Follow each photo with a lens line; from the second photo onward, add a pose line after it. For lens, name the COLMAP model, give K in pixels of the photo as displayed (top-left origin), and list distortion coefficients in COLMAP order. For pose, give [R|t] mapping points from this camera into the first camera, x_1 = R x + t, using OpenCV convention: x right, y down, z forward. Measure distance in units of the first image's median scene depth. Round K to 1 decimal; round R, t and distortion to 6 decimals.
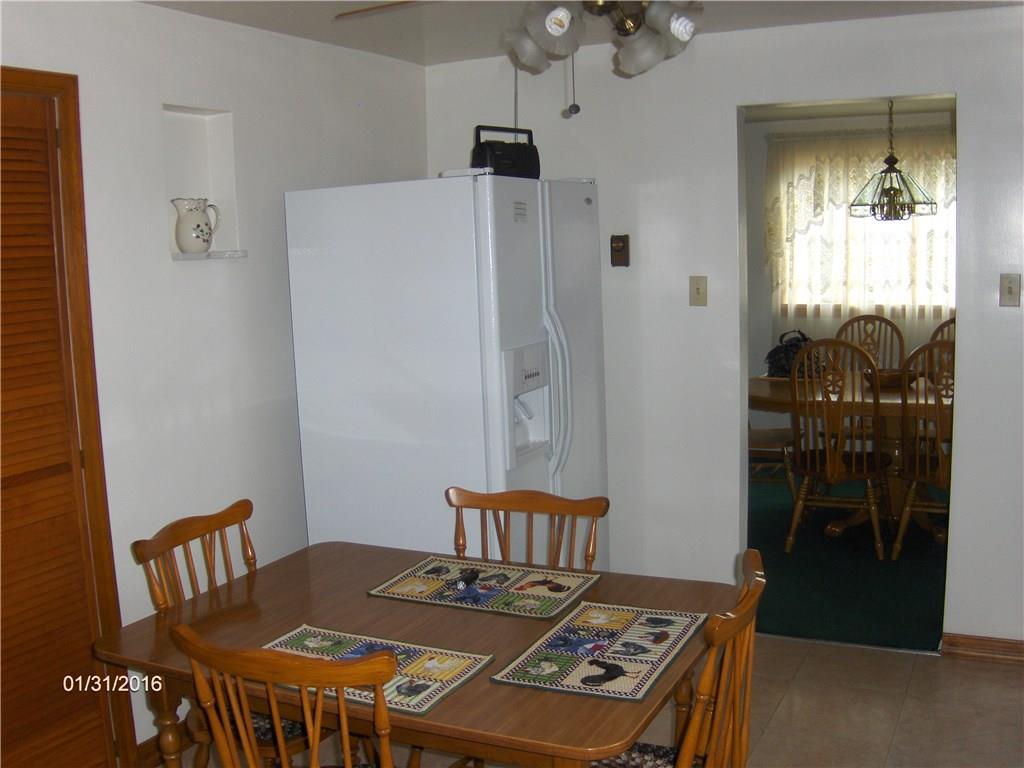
lens RADIAL K [[1090.6, 0, 507.6], [0, 1090.6, 379.7], [0, 0, 1]] dist [-0.159796, 0.000000]
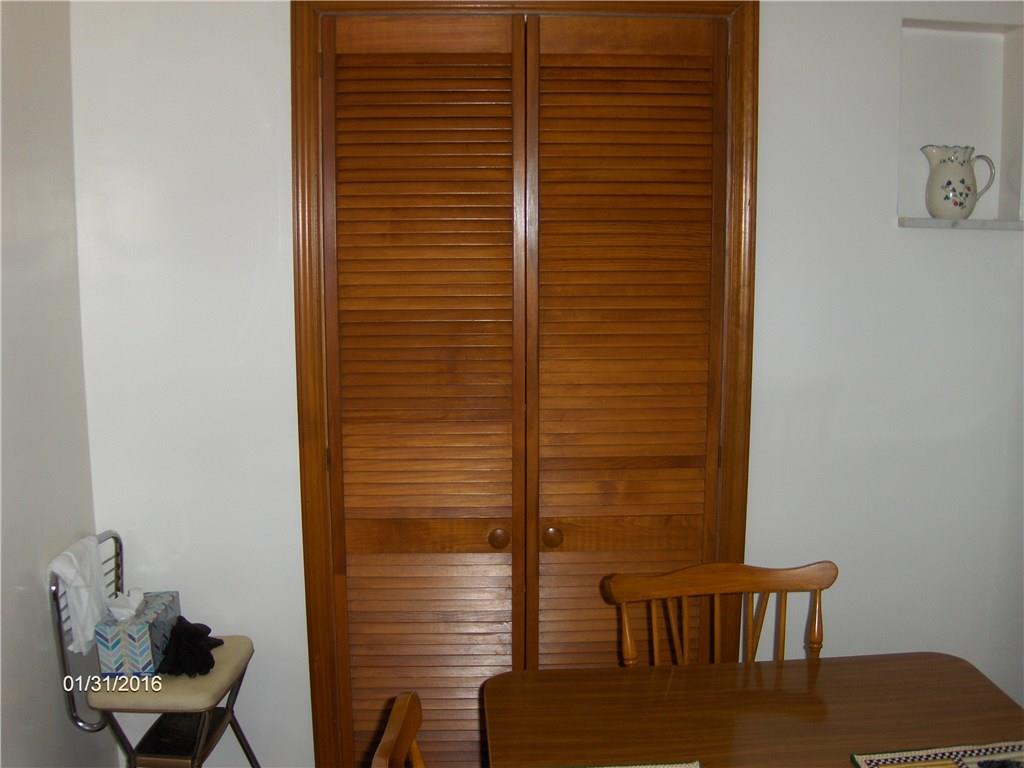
lens RADIAL K [[1090.6, 0, 511.6], [0, 1090.6, 394.6], [0, 0, 1]] dist [-0.159796, 0.000000]
pose [[0.475611, 0.181991, -0.860624, 0.229010], [-0.131538, 0.982078, 0.134982, -0.061448], [0.869765, 0.049006, 0.491026, 0.407073]]
